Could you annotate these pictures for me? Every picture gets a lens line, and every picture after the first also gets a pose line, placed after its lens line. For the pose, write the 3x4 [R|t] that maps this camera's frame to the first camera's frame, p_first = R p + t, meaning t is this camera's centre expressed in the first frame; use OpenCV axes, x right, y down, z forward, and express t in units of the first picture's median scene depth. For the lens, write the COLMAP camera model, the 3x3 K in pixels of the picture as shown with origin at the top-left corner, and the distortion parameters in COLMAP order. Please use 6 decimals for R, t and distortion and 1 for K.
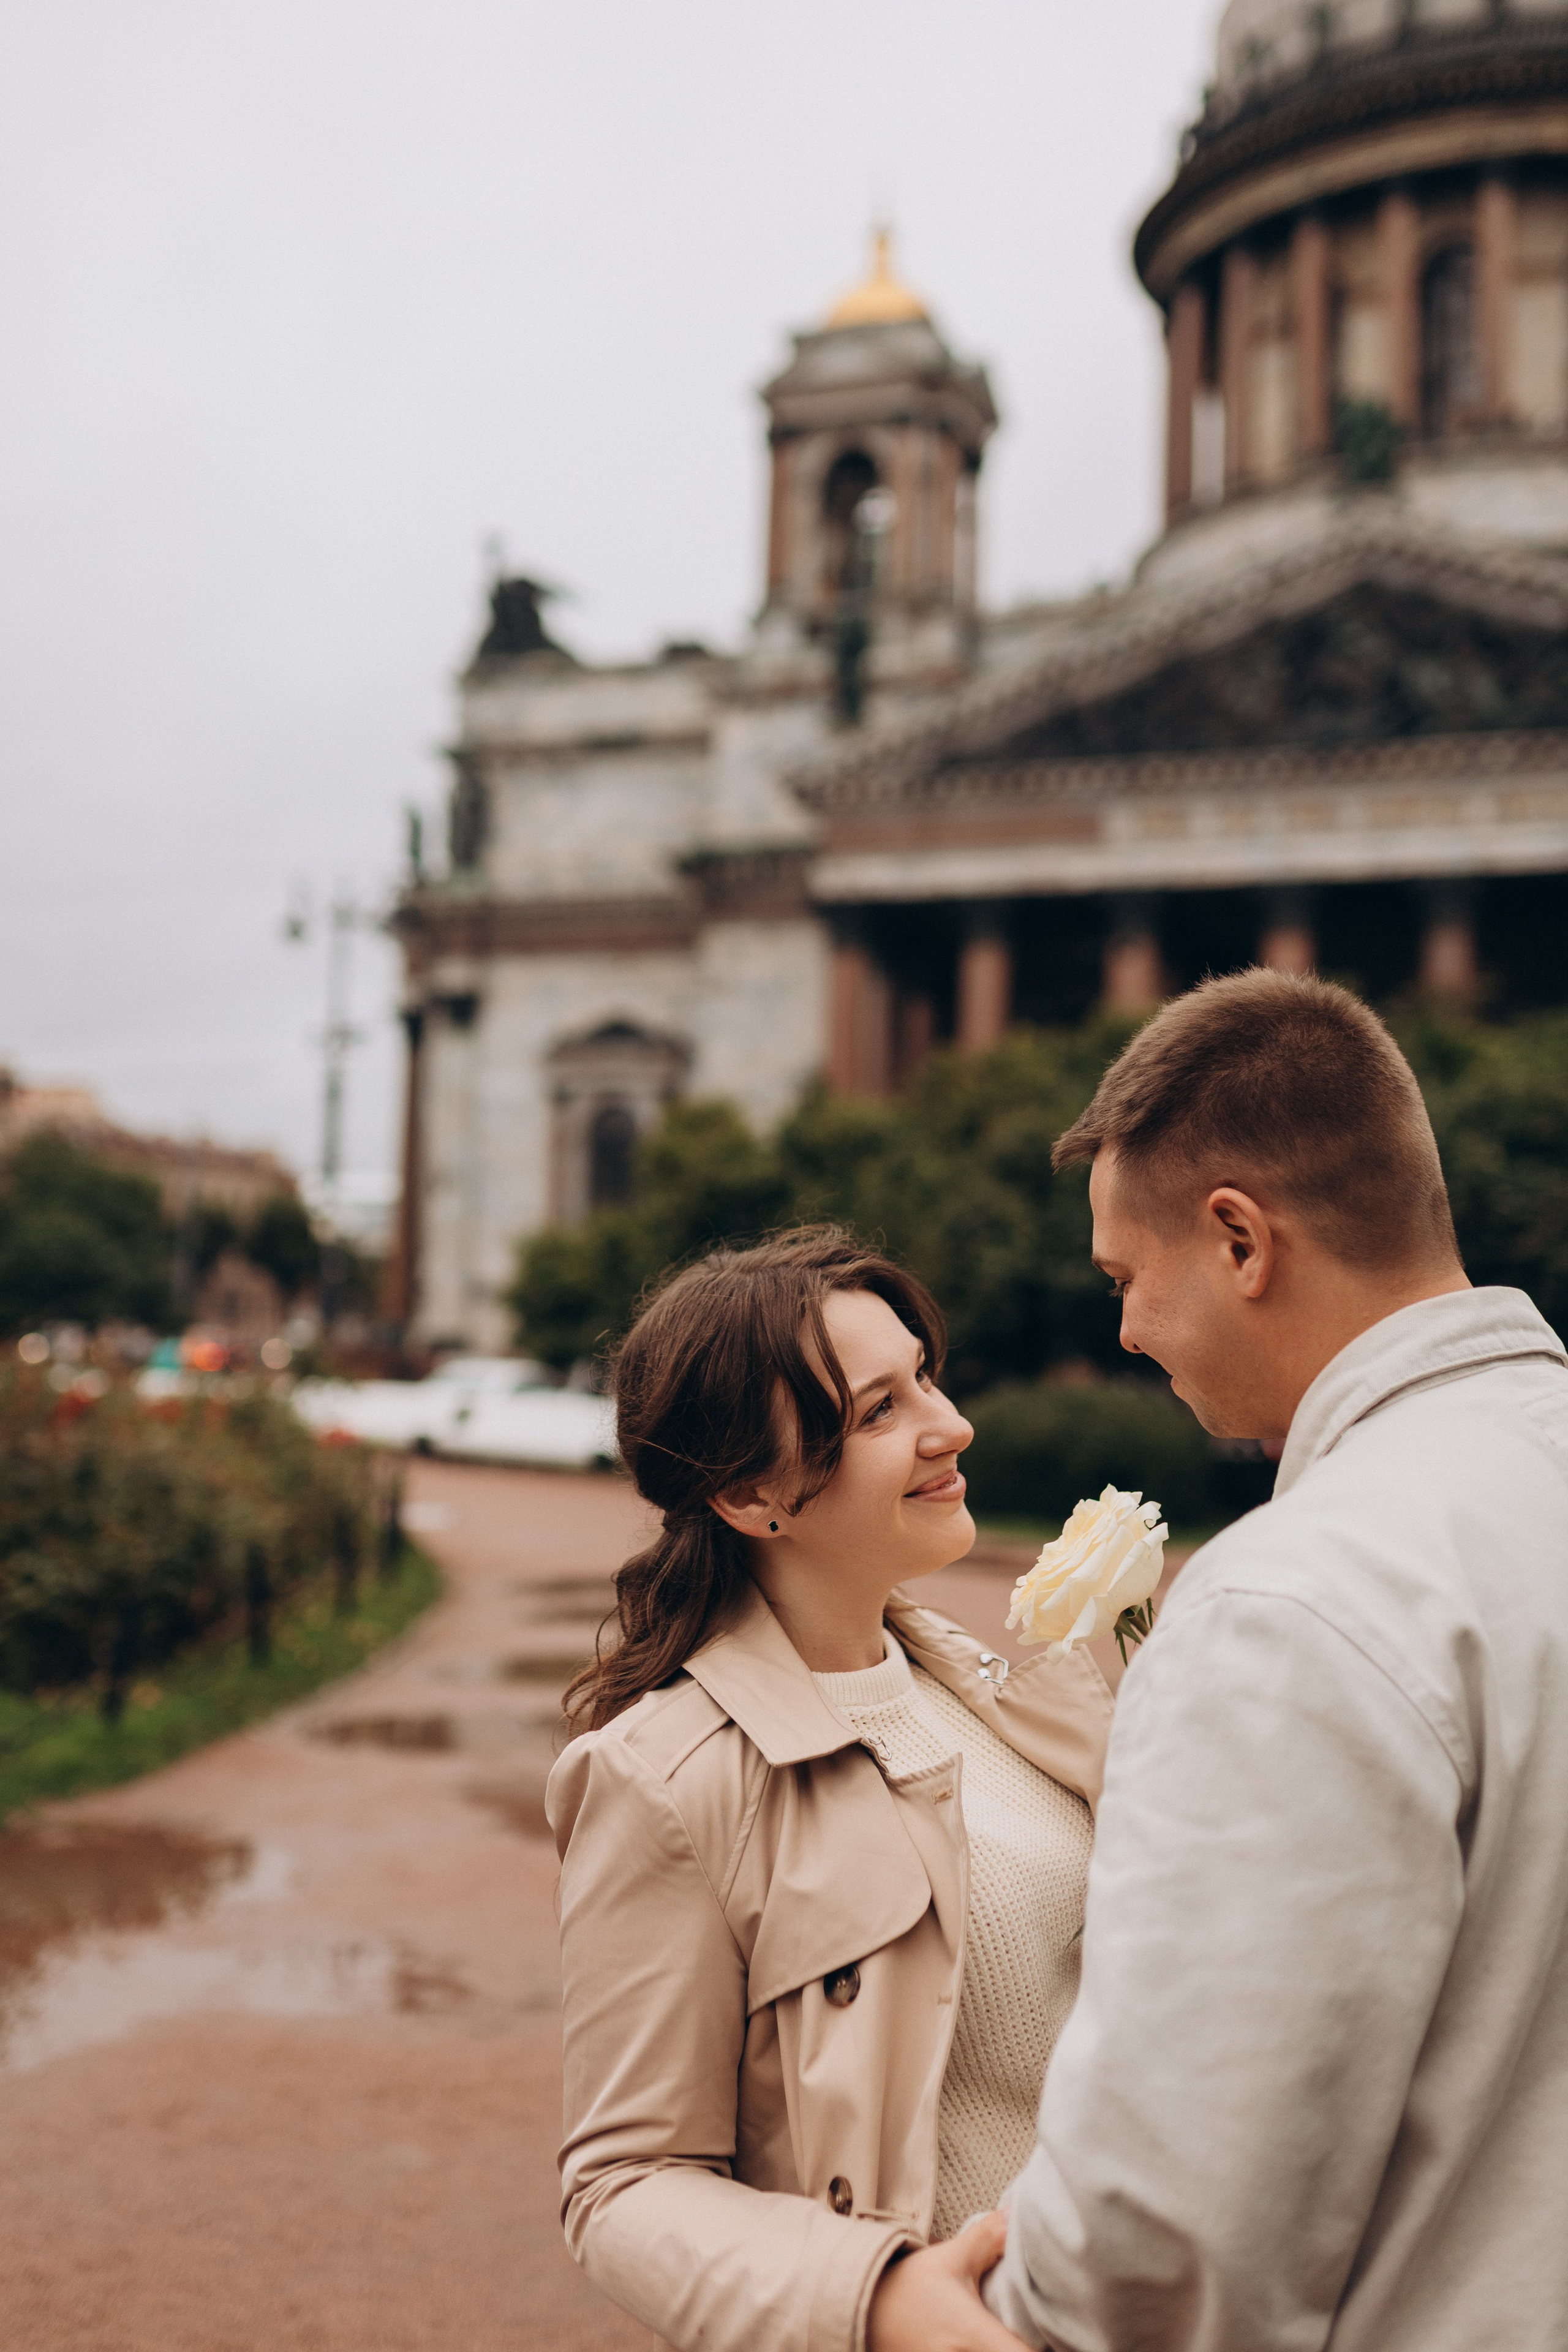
lens RADIAL K [[2508.4, 0, 737.0], [0, 2508.4, 1122.7], [0, 0, 1]] dist [0.010614, 0.014707]
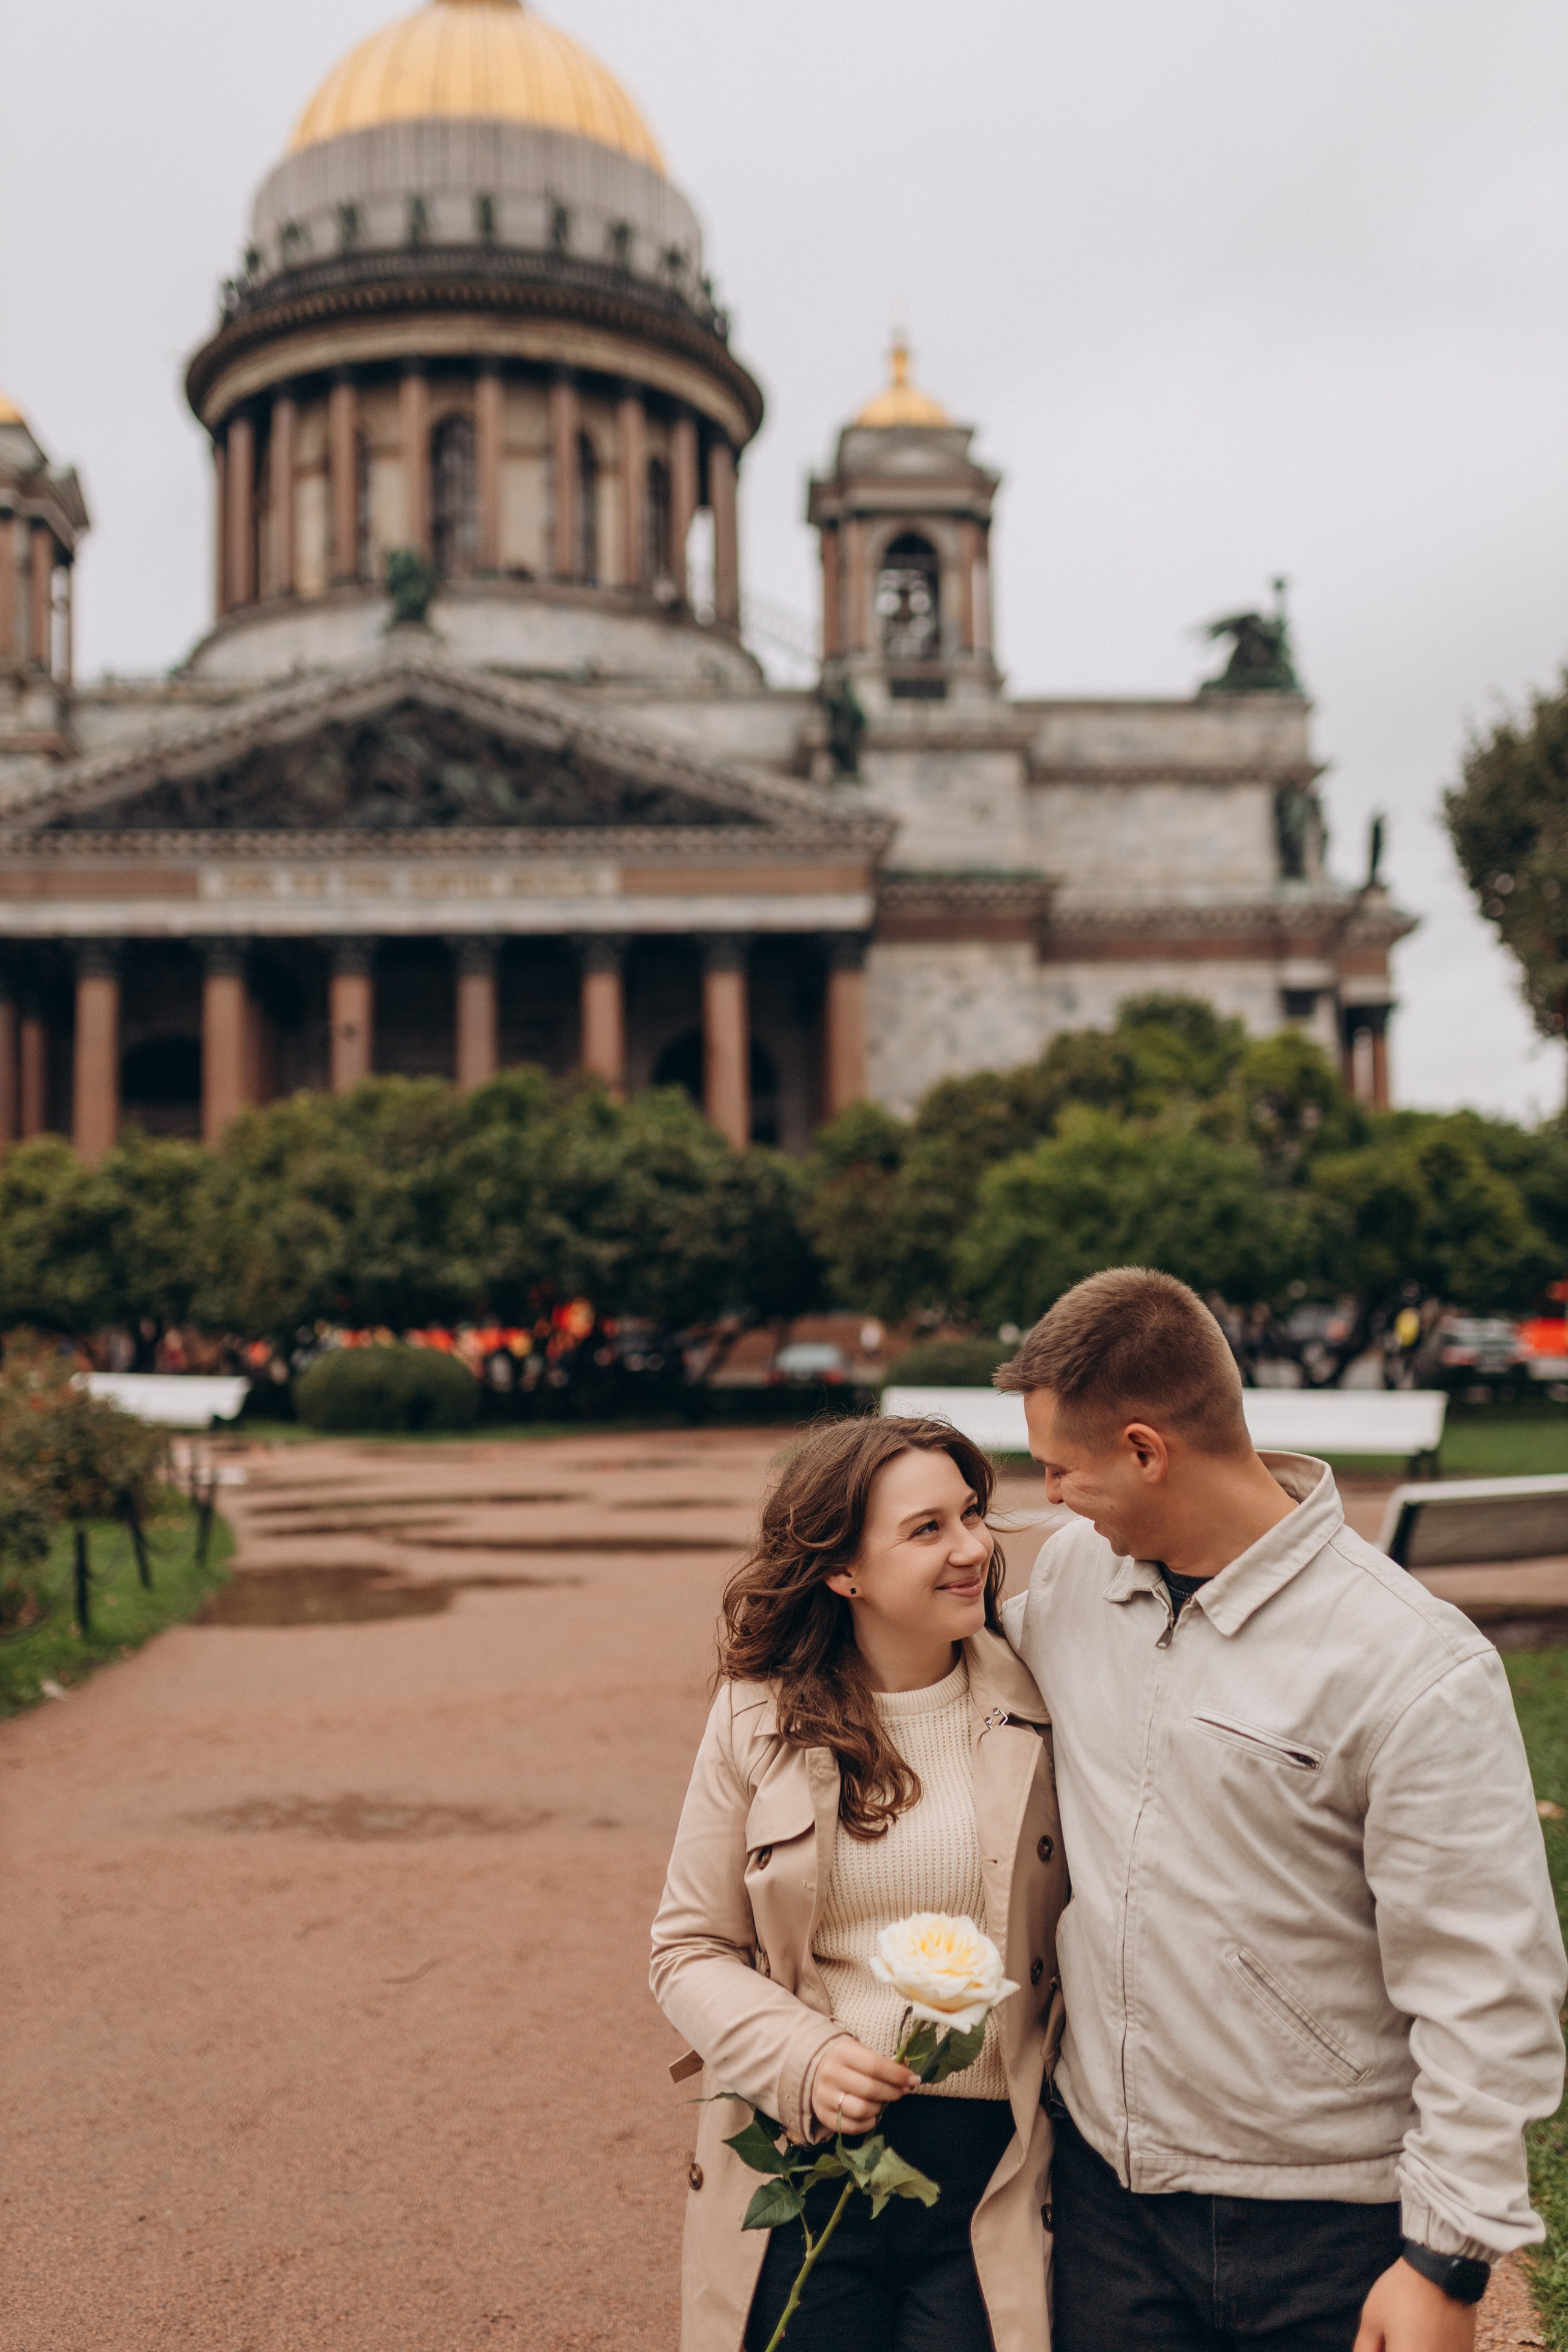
lens RADIAL K [[2194.1, 0, 784.0], [0, 2194.1, 1176.0], [0, 0, 1]] dist [-0.015409, 0.026613]
pose [[0.901613, -0.016683, 0.432223, -0.054721], [0.003757, 0.999520, 0.030743, -0.008472], [-0.432528, -0.026095, 0.901243, -0.070910]]
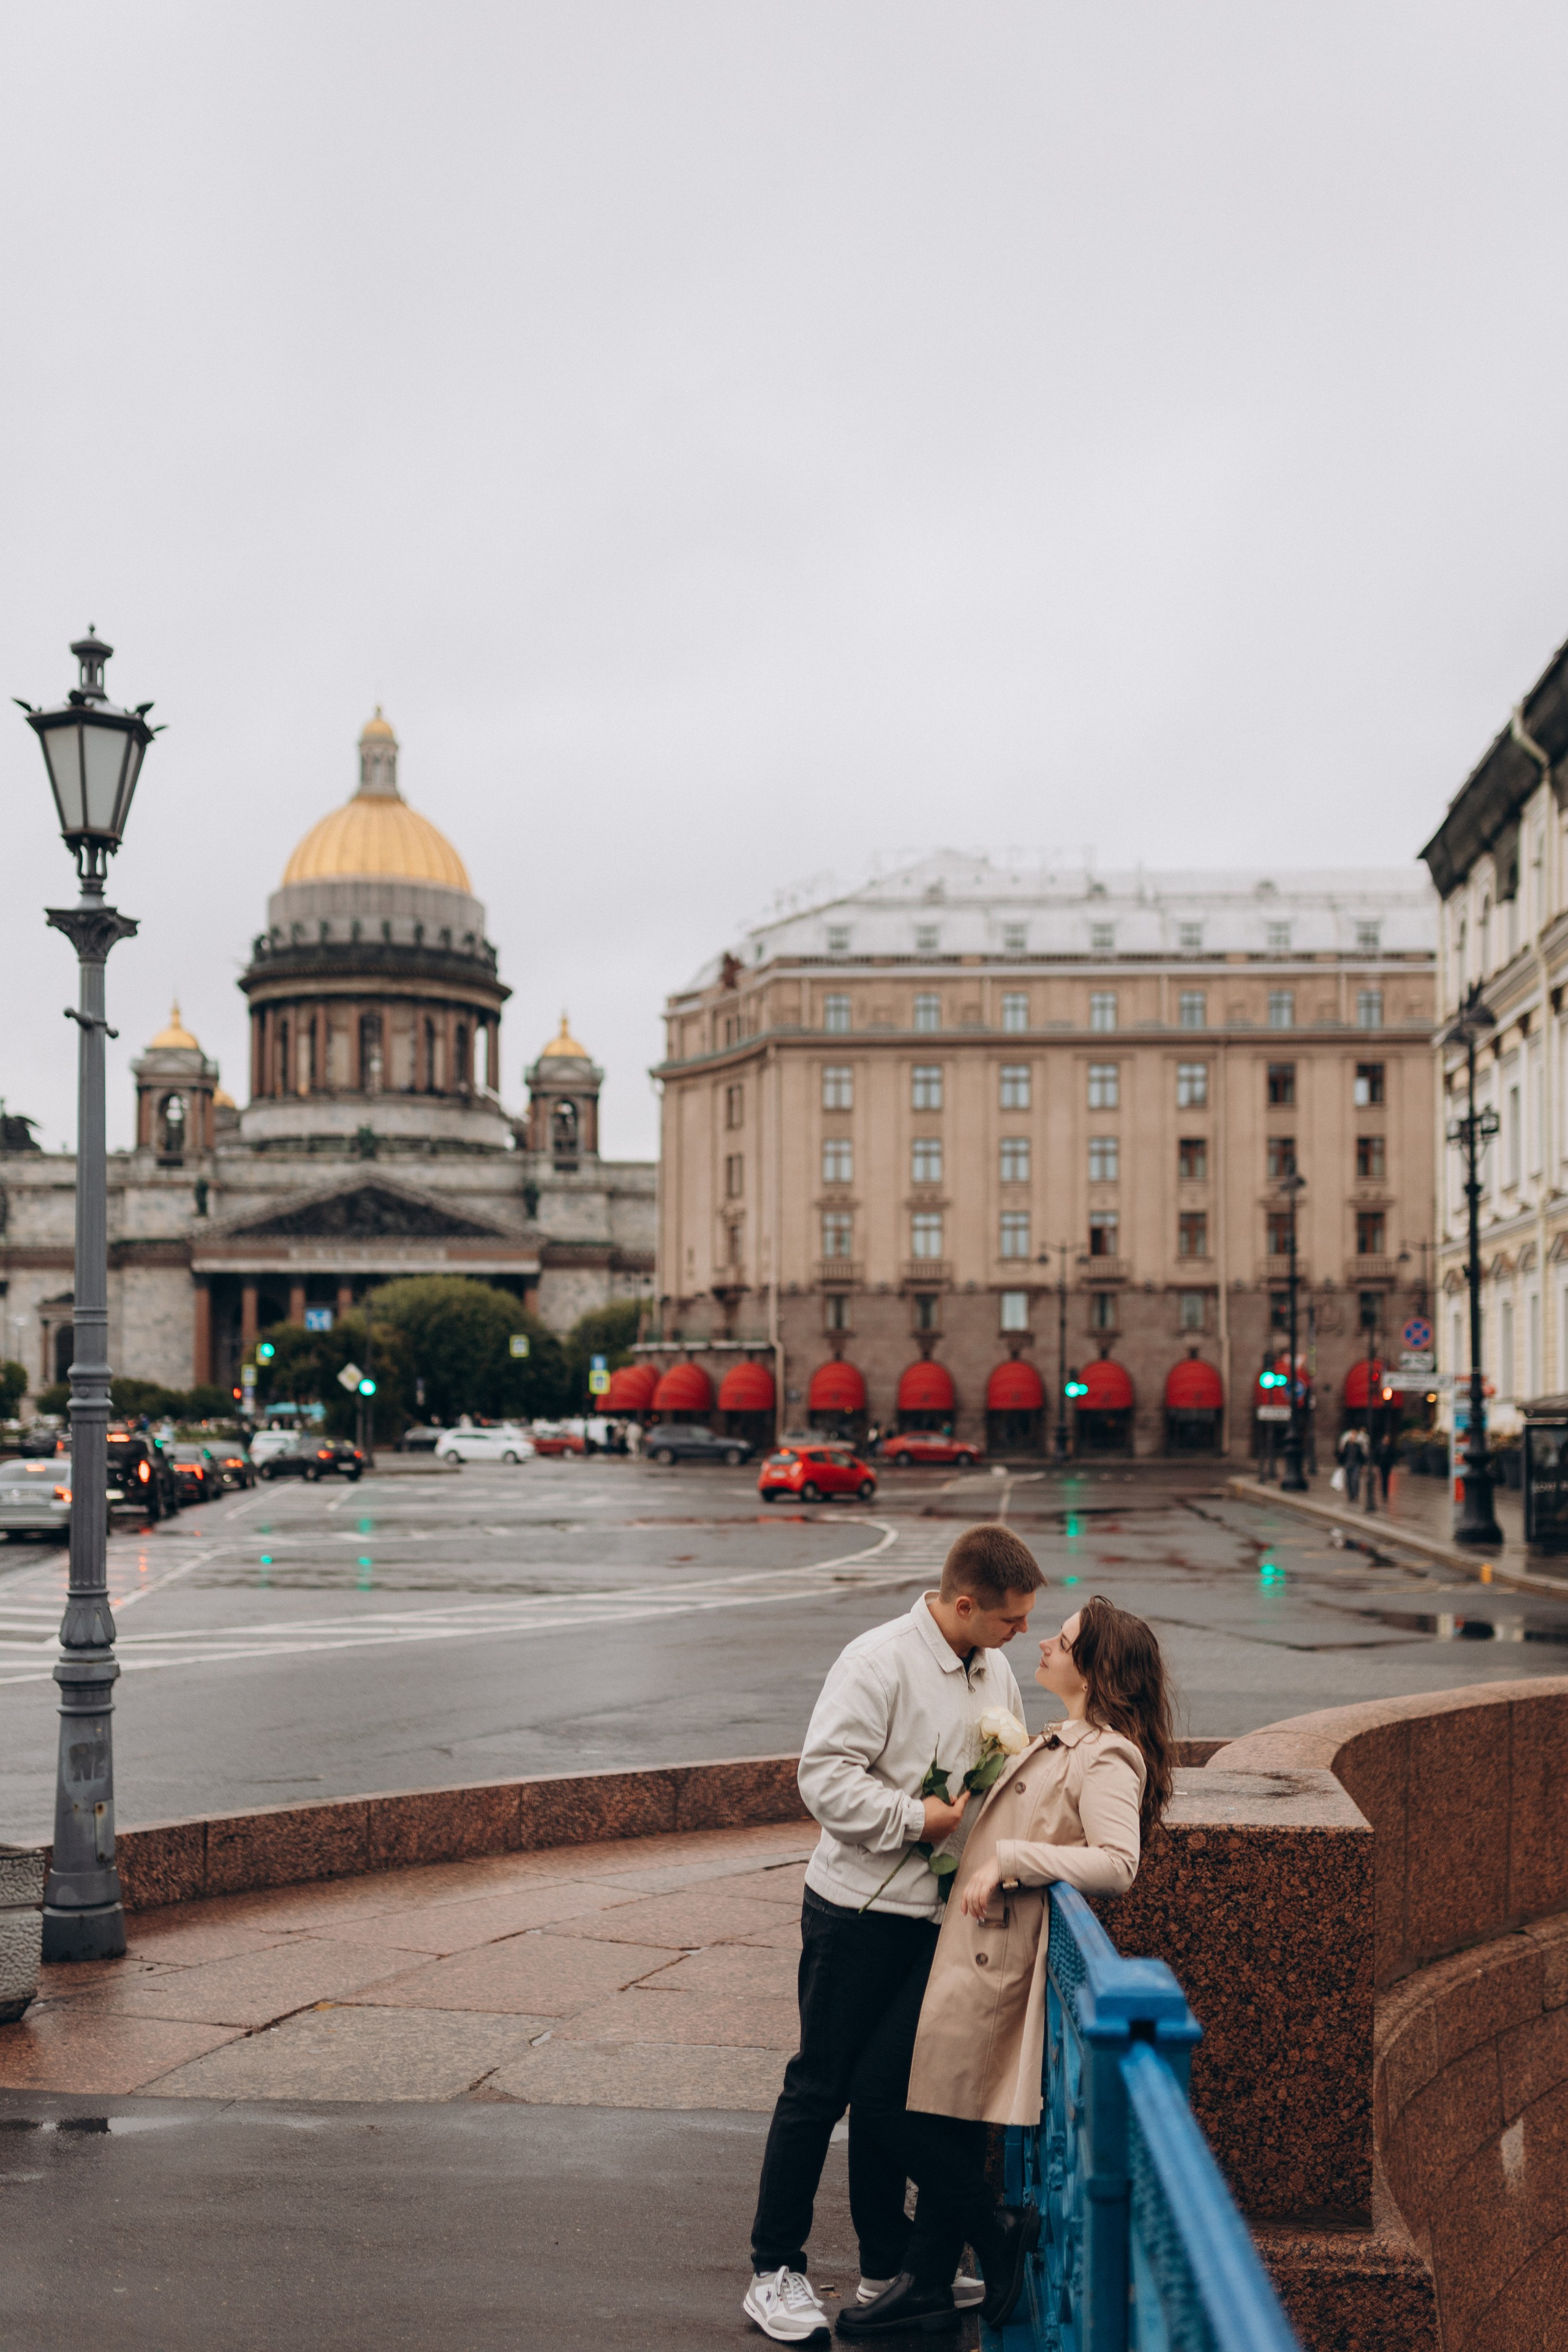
lens RADIAL K [[2312.2, 0, 939.5], [0, 2312.2, 1354.8], [0, 0, 1]] dist [-0.008380, 0.007174]
pose [[0.823896, -0.021903, 0.566318, -0.820054], [-0.022977, 0.997140, 0.071993, -0.210882], [-0.566276, -0.072327, 0.821036, -1.866191]]
